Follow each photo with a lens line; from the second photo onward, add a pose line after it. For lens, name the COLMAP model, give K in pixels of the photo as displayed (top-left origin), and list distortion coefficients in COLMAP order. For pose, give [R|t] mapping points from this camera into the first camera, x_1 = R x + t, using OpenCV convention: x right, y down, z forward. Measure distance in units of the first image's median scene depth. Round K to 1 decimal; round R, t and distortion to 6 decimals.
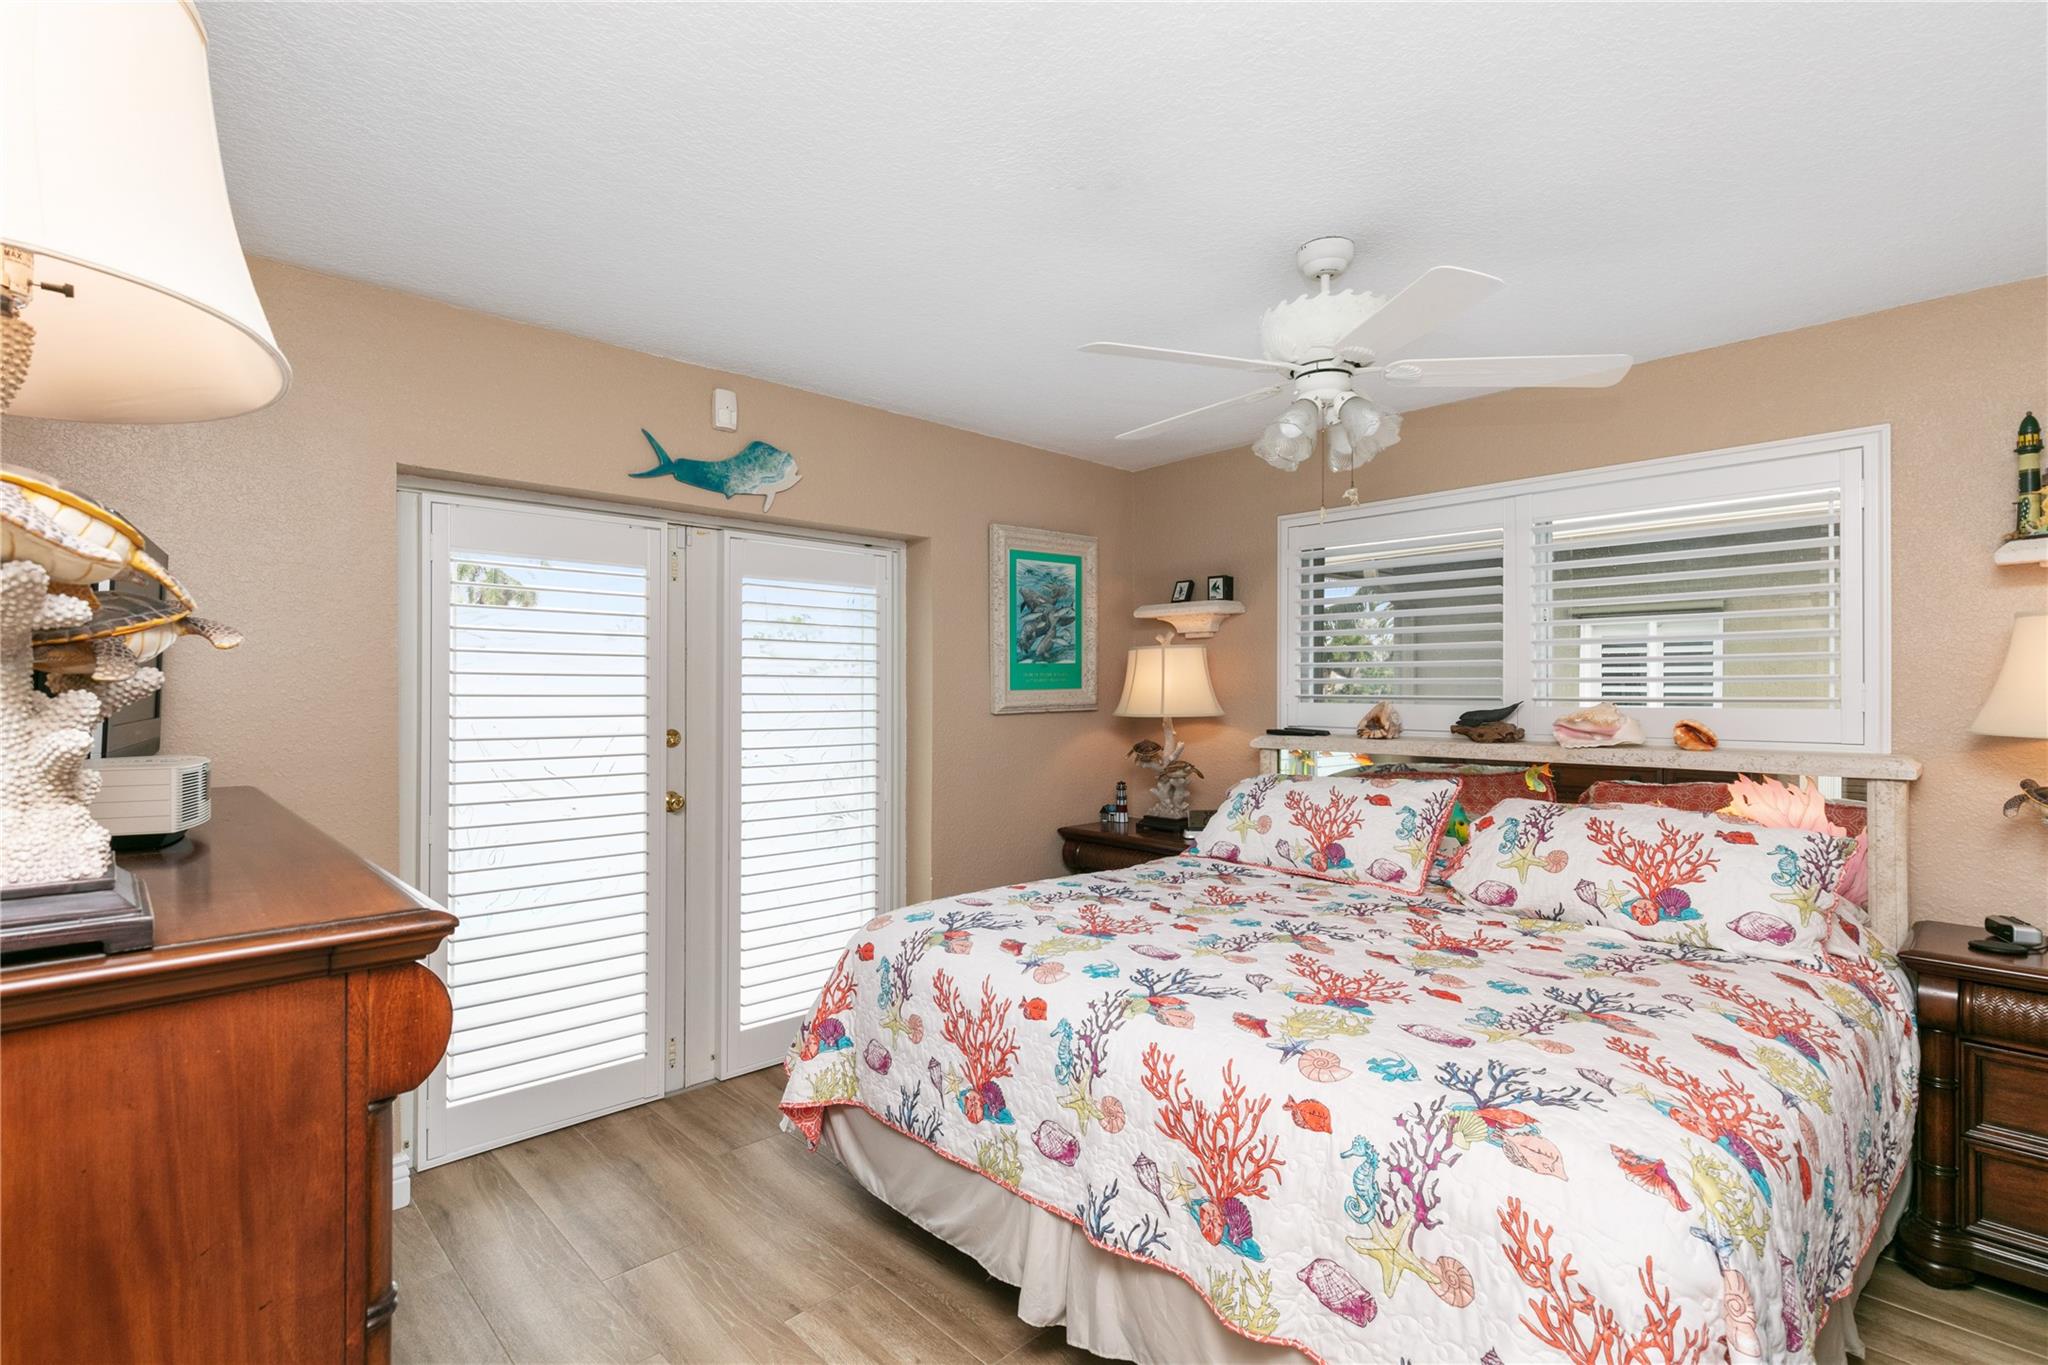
lens RADIAL K [[958.9, 0, 1024.0], [0, 958.9, 682.5], [0, 0, 1]] dist [0.017110, -0.005406]
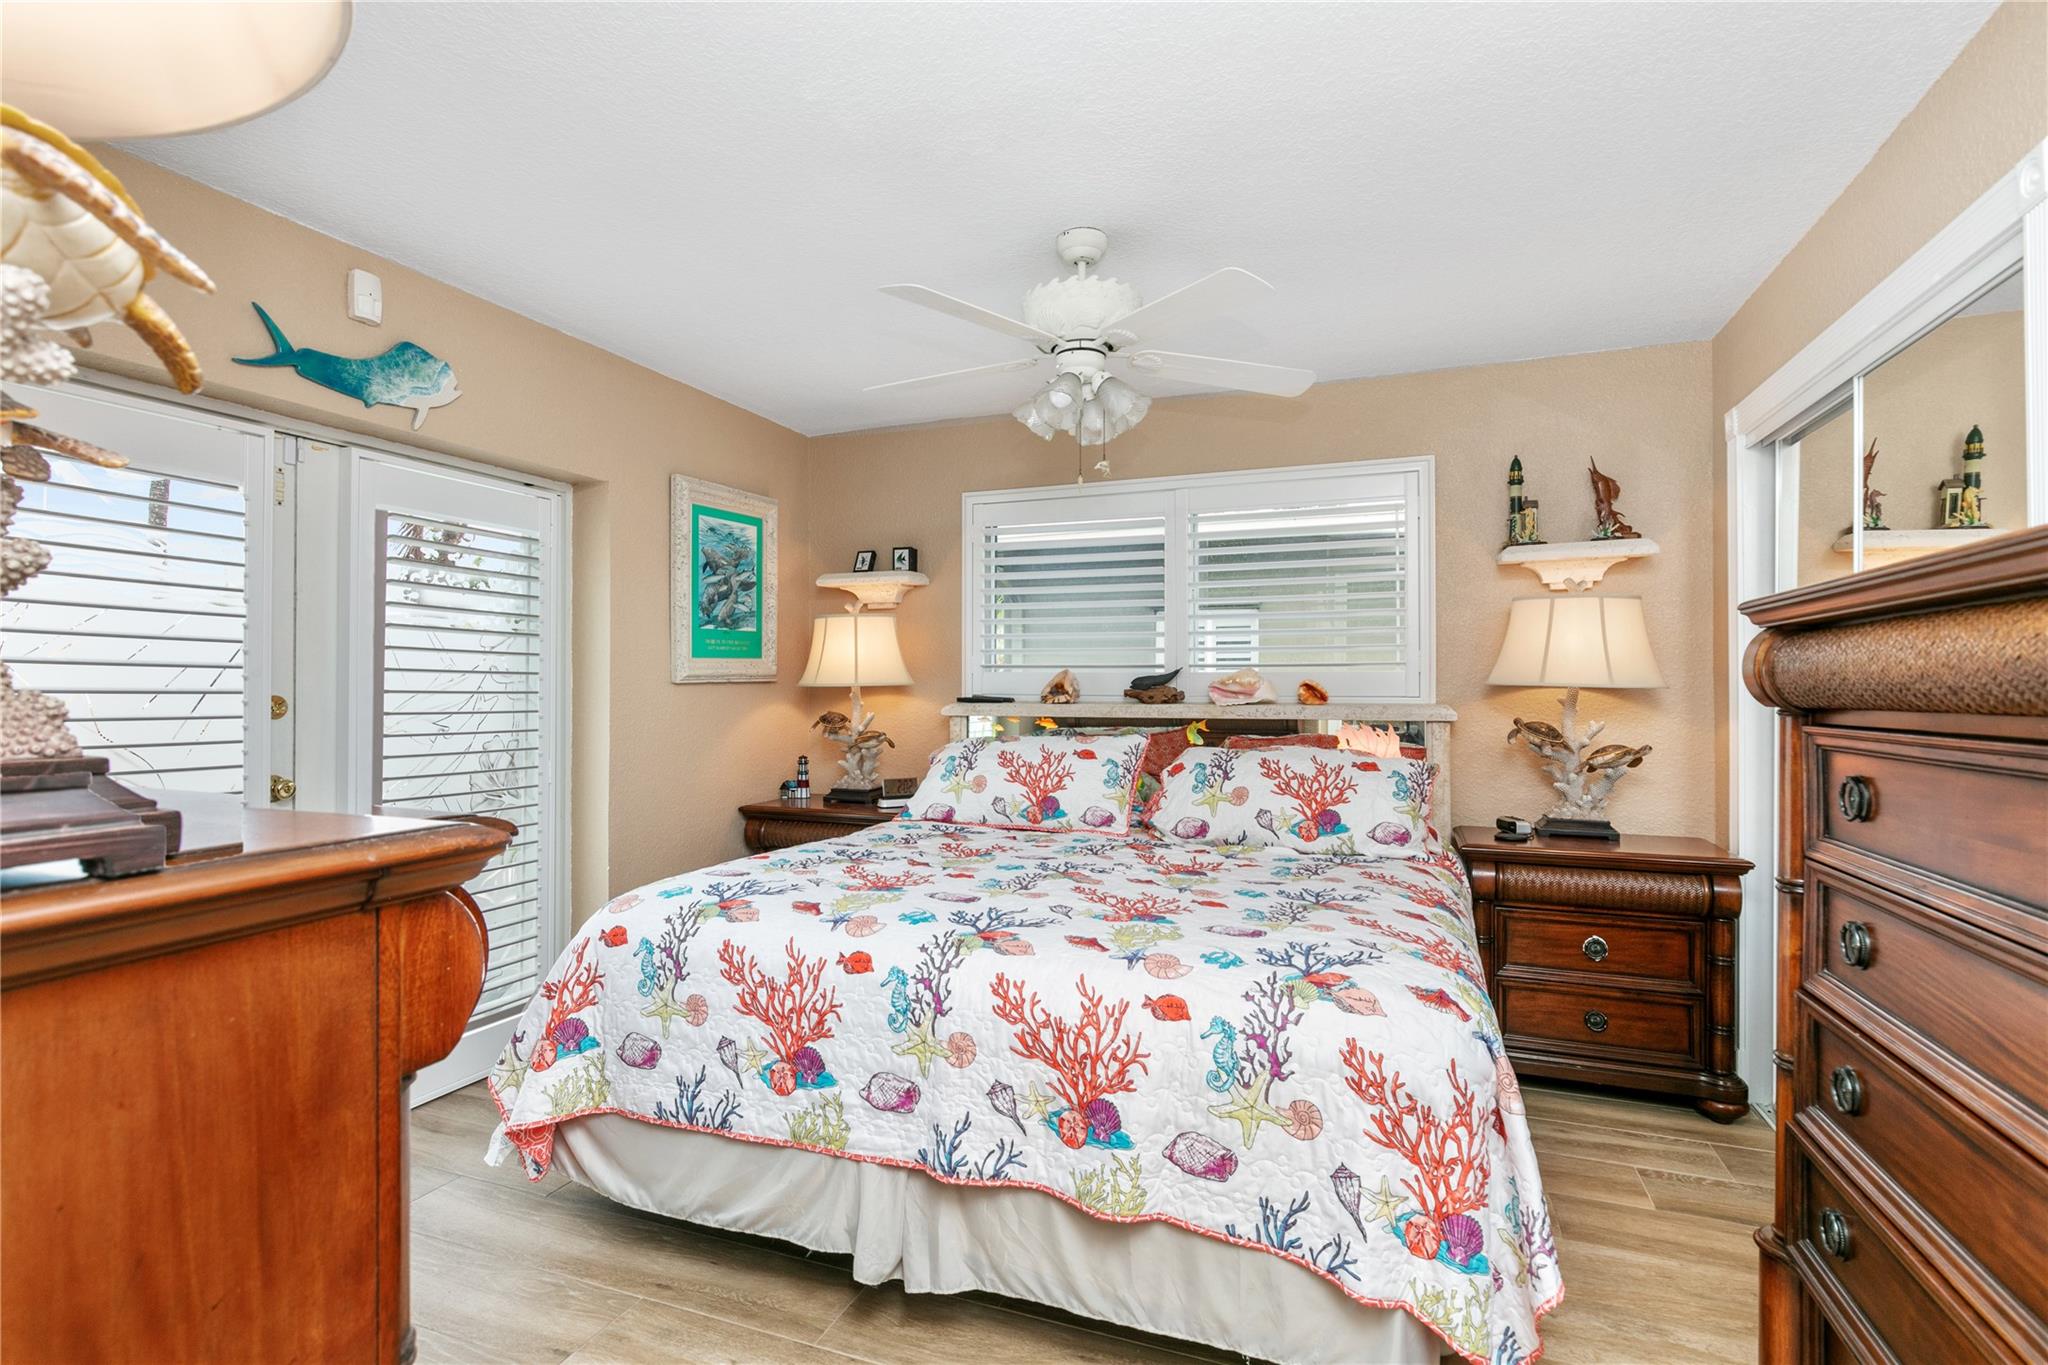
lens RADIAL K [[976.9, 0, 1021.3], [0, 976.9, 671.7], [0, 0, 1]] dist [0.001554, -0.000841]
pose [[0.903400, 0.004946, 0.428770, -0.258926], [-0.002150, 0.999973, -0.007006, 0.054643], [-0.428794, 0.005407, 0.903386, 0.044126]]
